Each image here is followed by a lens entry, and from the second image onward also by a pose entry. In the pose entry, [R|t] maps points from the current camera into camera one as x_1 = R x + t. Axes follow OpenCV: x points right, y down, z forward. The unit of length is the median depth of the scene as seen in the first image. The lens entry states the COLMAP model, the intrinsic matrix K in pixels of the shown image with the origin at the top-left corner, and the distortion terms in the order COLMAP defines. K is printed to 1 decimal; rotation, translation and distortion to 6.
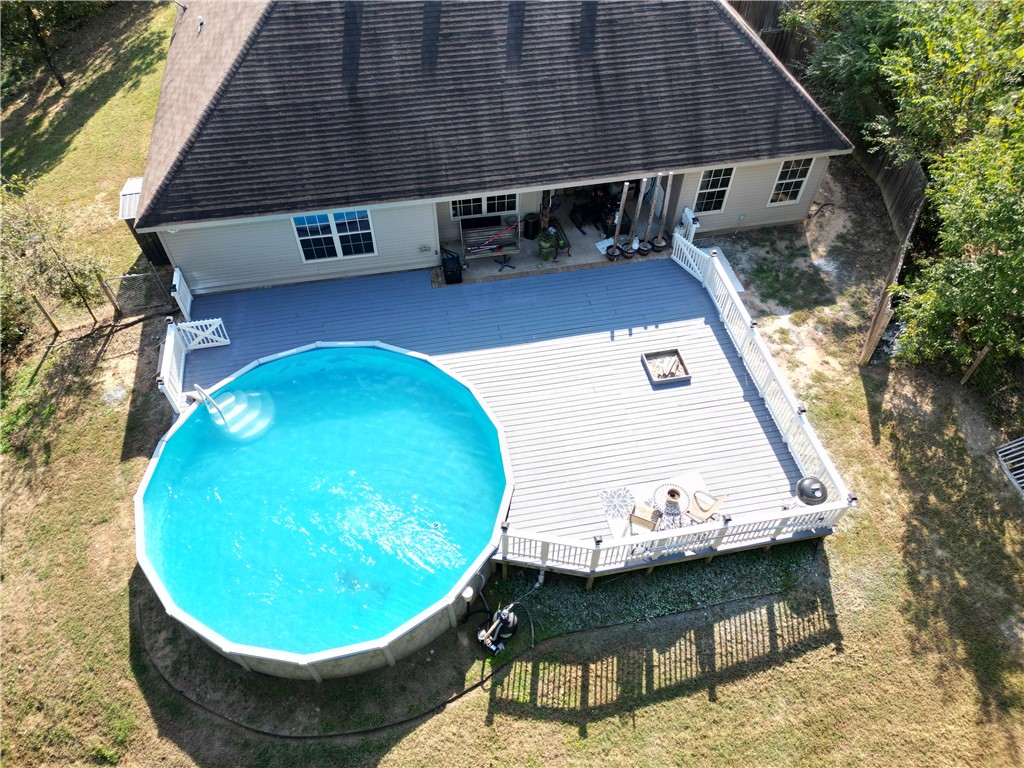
lens RADIAL K [[723.8, 0, 507.1], [0, 723.8, 387.5], [0, 0, 1]] dist [0.020089, -0.005951]
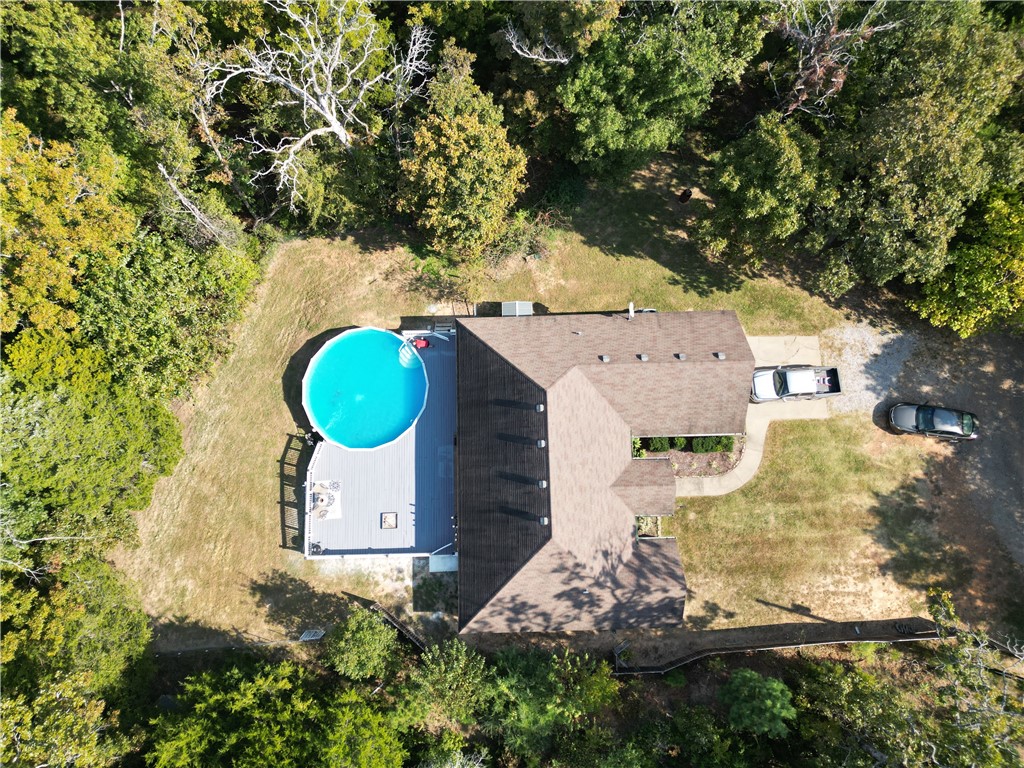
lens RADIAL K [[723.8, 0, 514.8], [0, 723.8, 381.0], [0, 0, 1]] dist [0.020089, -0.005951]
pose [[-0.168427, 0.970483, -0.172613, 0.113124], [-0.765153, -0.018322, 0.643588, -2.024053], [0.621429, 0.240473, 0.745654, -0.733239]]
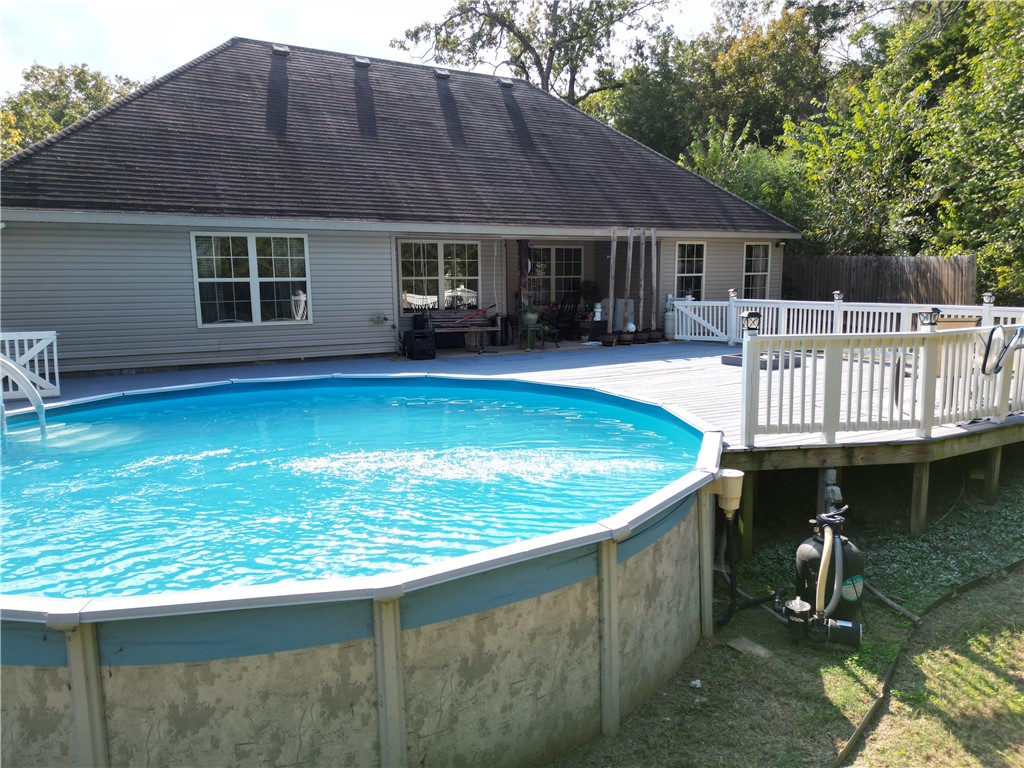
lens RADIAL K [[723.8, 0, 513.2], [0, 723.8, 385.6], [0, 0, 1]] dist [0.020089, -0.005951]
pose [[0.947386, -0.063838, 0.313662, -0.242158], [0.260005, 0.725027, -0.637756, 0.389487], [-0.186701, 0.685755, 0.703479, 0.575263]]
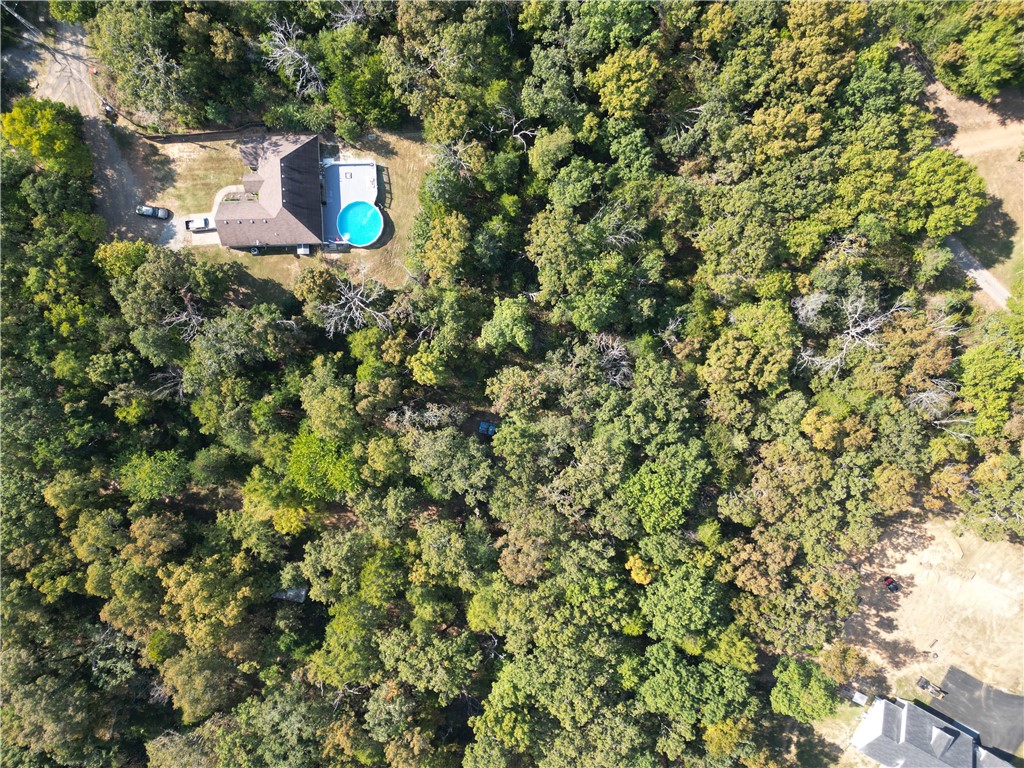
lens RADIAL K [[723.8, 0, 514.6], [0, 723.8, 386.9], [0, 0, 1]] dist [0.020089, -0.005951]
pose [[0.149931, -0.988530, -0.018165, -1.495434], [0.758542, 0.103225, 0.643396, -3.246877], [-0.634141, -0.110244, 0.765318, -5.867263]]
